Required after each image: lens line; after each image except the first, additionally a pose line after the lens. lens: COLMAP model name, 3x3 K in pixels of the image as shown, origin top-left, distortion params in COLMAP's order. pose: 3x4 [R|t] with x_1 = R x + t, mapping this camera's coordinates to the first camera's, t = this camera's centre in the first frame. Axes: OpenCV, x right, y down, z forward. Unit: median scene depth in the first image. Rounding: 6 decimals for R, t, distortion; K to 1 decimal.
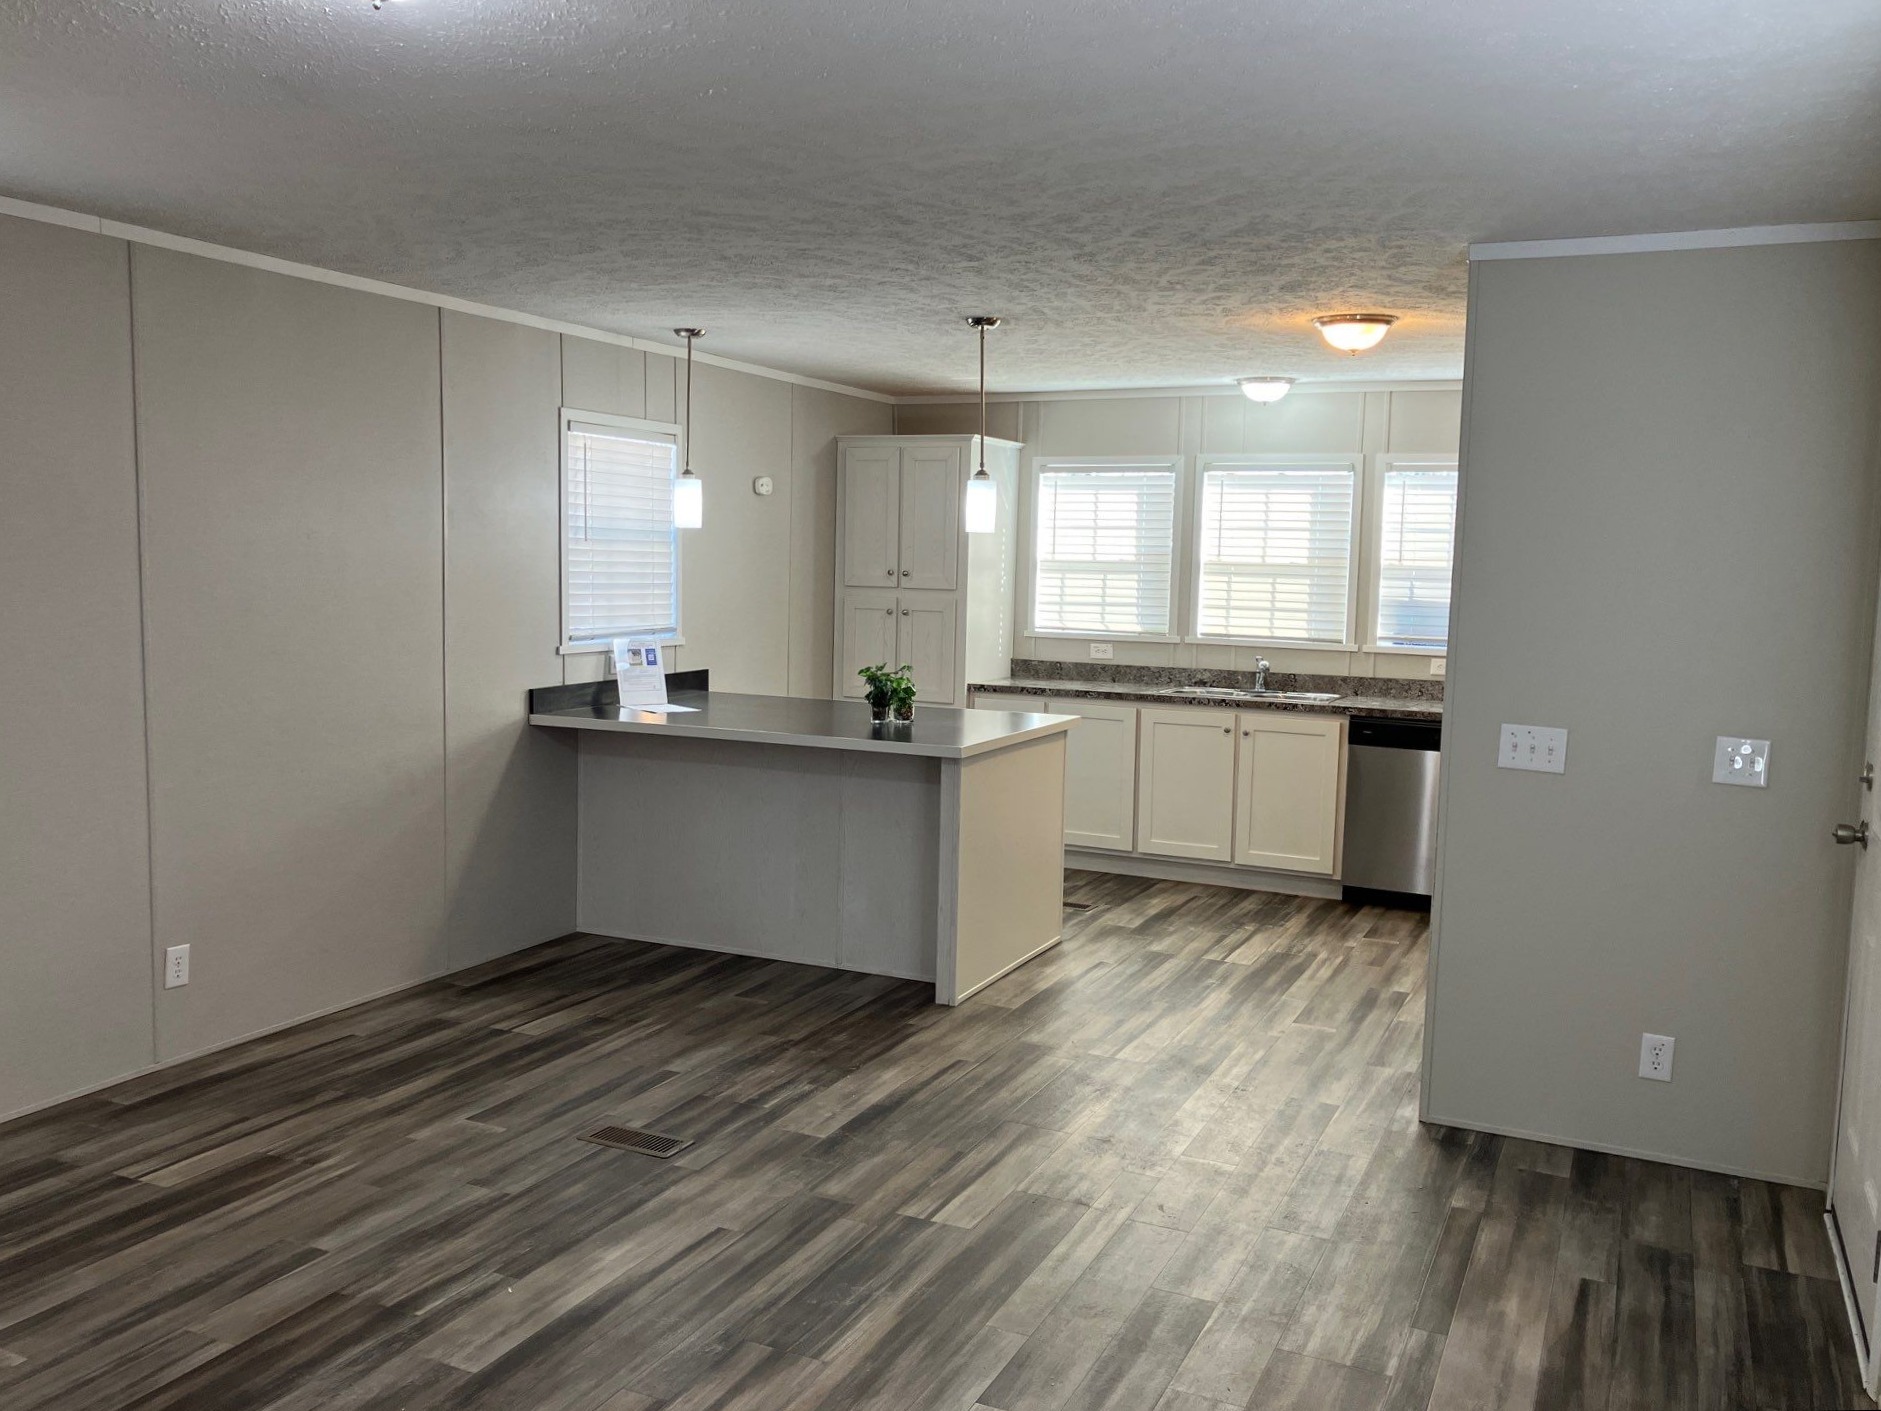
lens RADIAL K [[1548.2, 0, 940.5], [0, 1548.2, 705.5], [0, 0, 1]] dist [0.081526, -0.113401]
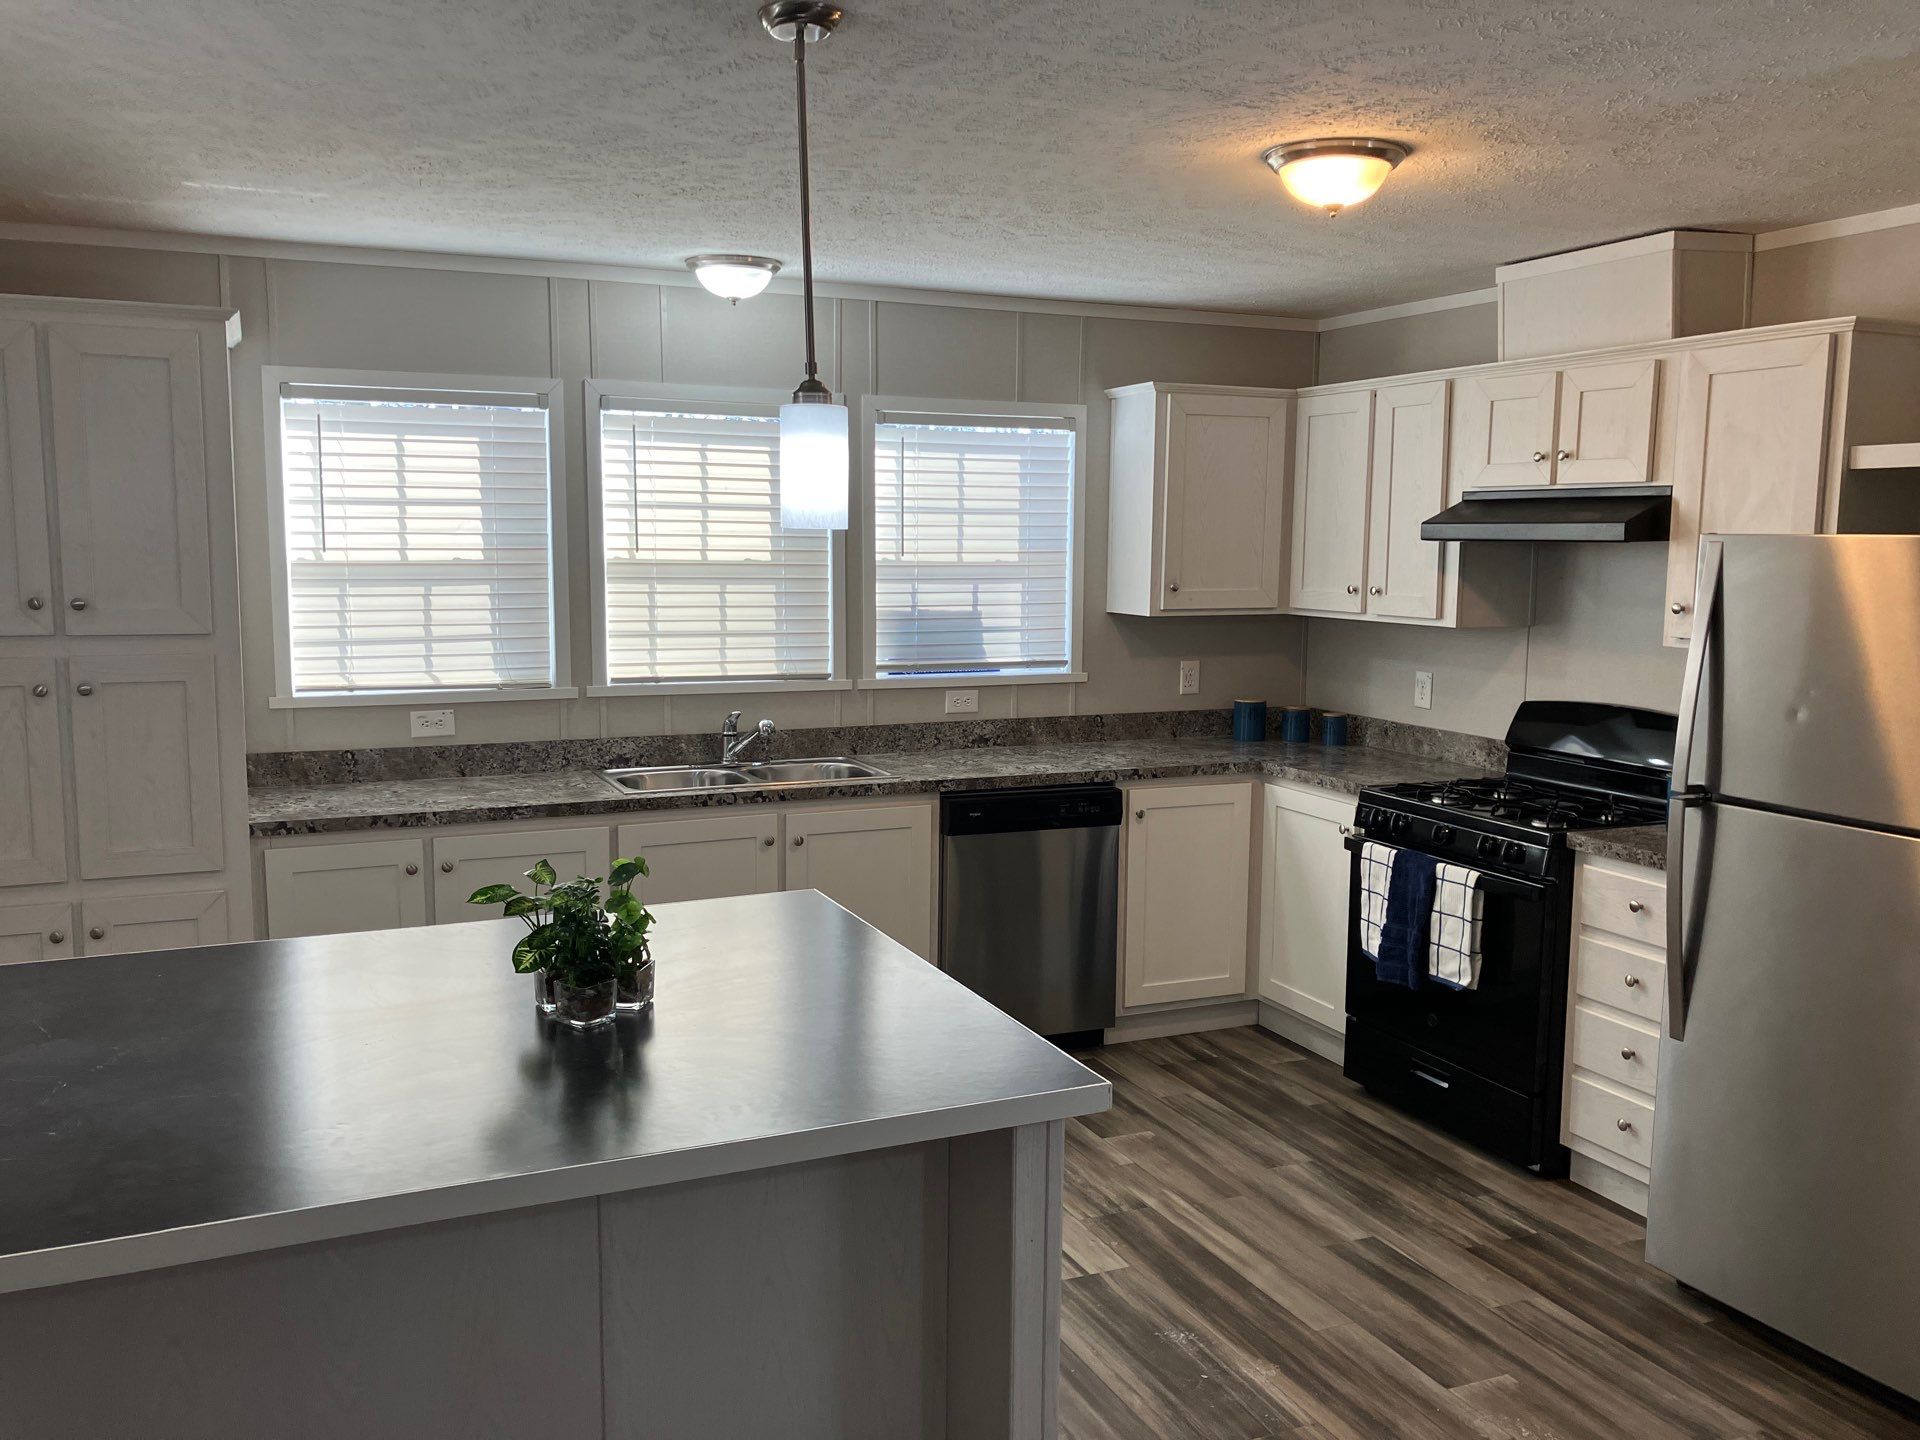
lens RADIAL K [[1592.6, 0, 988.8], [0, 1592.6, 715.7], [0, 0, 1]] dist [0.109289, -0.124328]
pose [[0.667178, -0.101590, 0.737939, -0.209387], [0.081432, 0.994666, 0.063309, -0.064223], [-0.740434, 0.017854, 0.671892, 0.507842]]
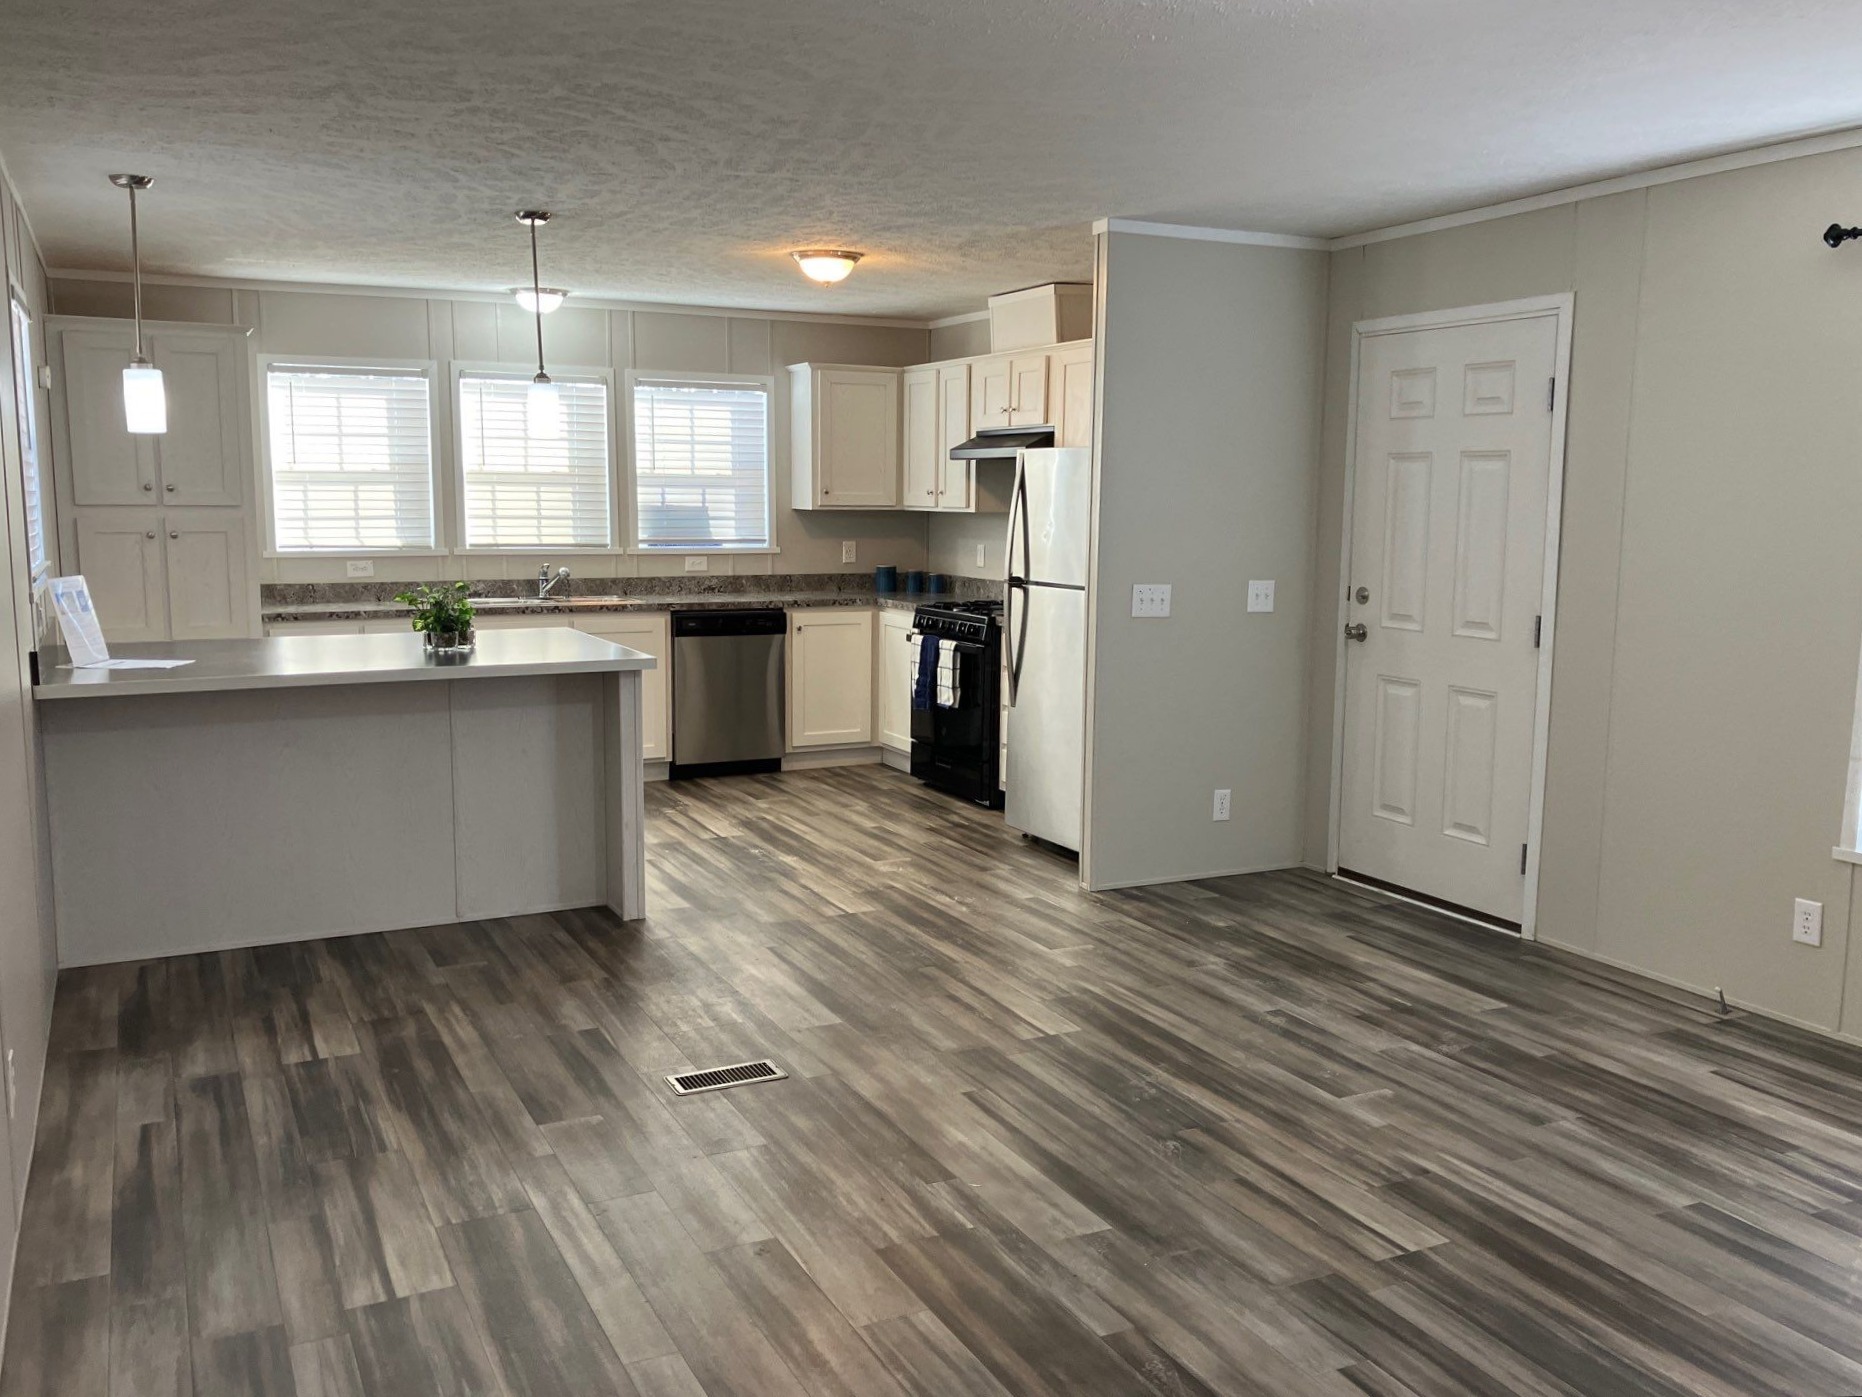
lens RADIAL K [[1532.5, 0, 931.0], [0, 1532.5, 698.5], [0, 0, 1]] dist [0.081526, -0.113401]
pose [[0.636646, -0.124101, 0.761105, -0.432925], [0.084029, 0.992253, 0.091502, -0.015484], [-0.766564, 0.005700, 0.642143, 0.157198]]
